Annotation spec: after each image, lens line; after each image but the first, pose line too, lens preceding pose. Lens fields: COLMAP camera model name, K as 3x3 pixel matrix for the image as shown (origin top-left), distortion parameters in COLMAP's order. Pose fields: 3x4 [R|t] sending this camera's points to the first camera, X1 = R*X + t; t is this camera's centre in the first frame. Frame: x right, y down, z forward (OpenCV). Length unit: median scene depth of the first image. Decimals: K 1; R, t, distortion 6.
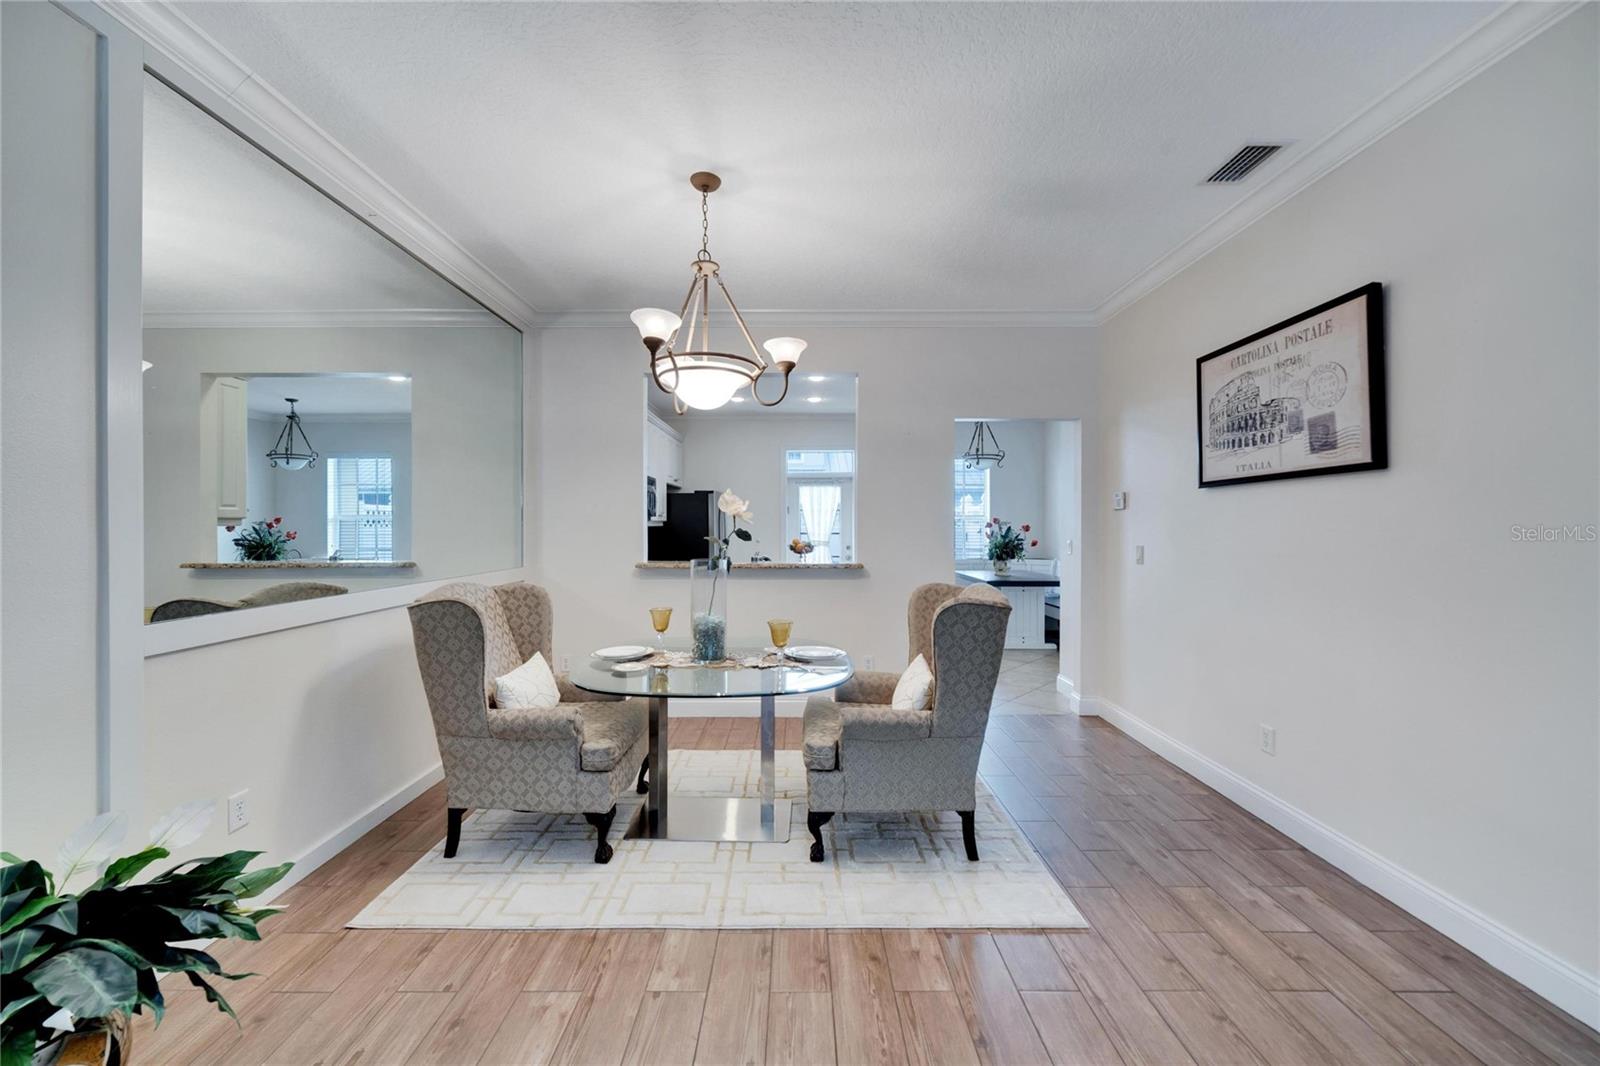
lens RADIAL K [[613.8, 0, 791.5], [0, 613.8, 533.6], [0, 0, 1]] dist [-0.005028, 0.002489]
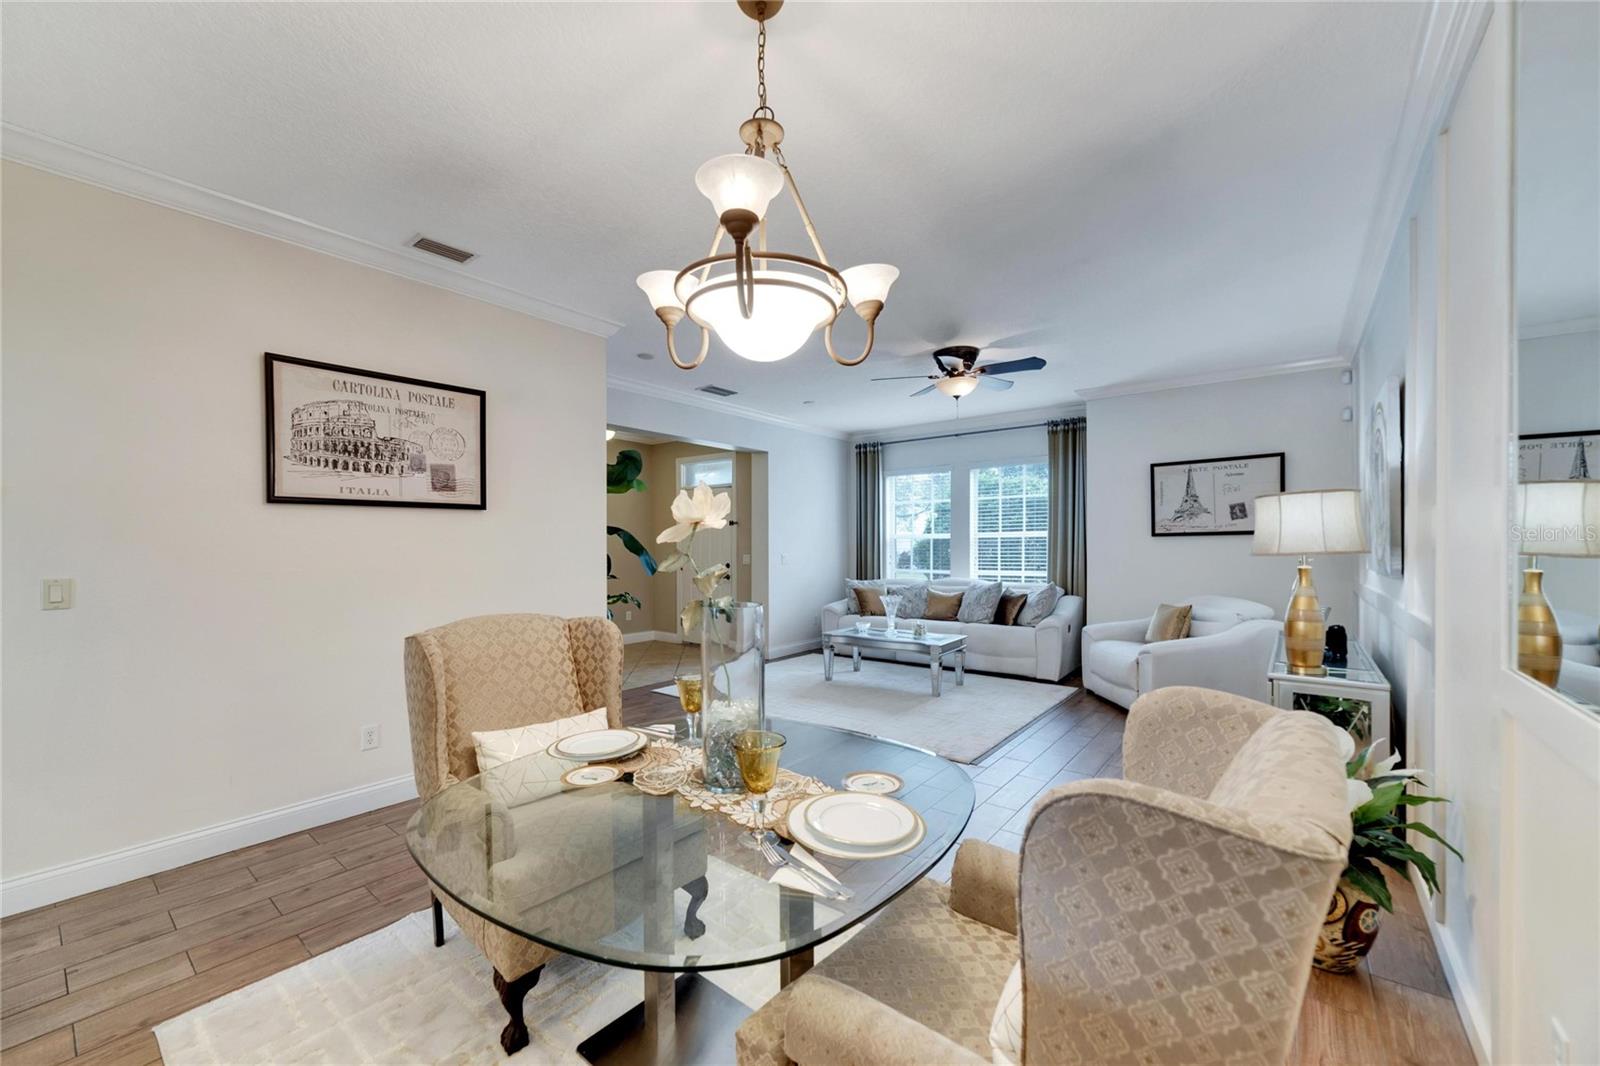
lens RADIAL K [[613.8, 0, 799.5], [0, 613.8, 554.0], [0, 0, 1]] dist [-0.005028, 0.002489]
pose [[-0.788498, -0.005832, 0.615009, -0.520544], [0.010243, 0.999692, 0.022612, -0.014521], [-0.614952, 0.024129, -0.788195, 1.379349]]
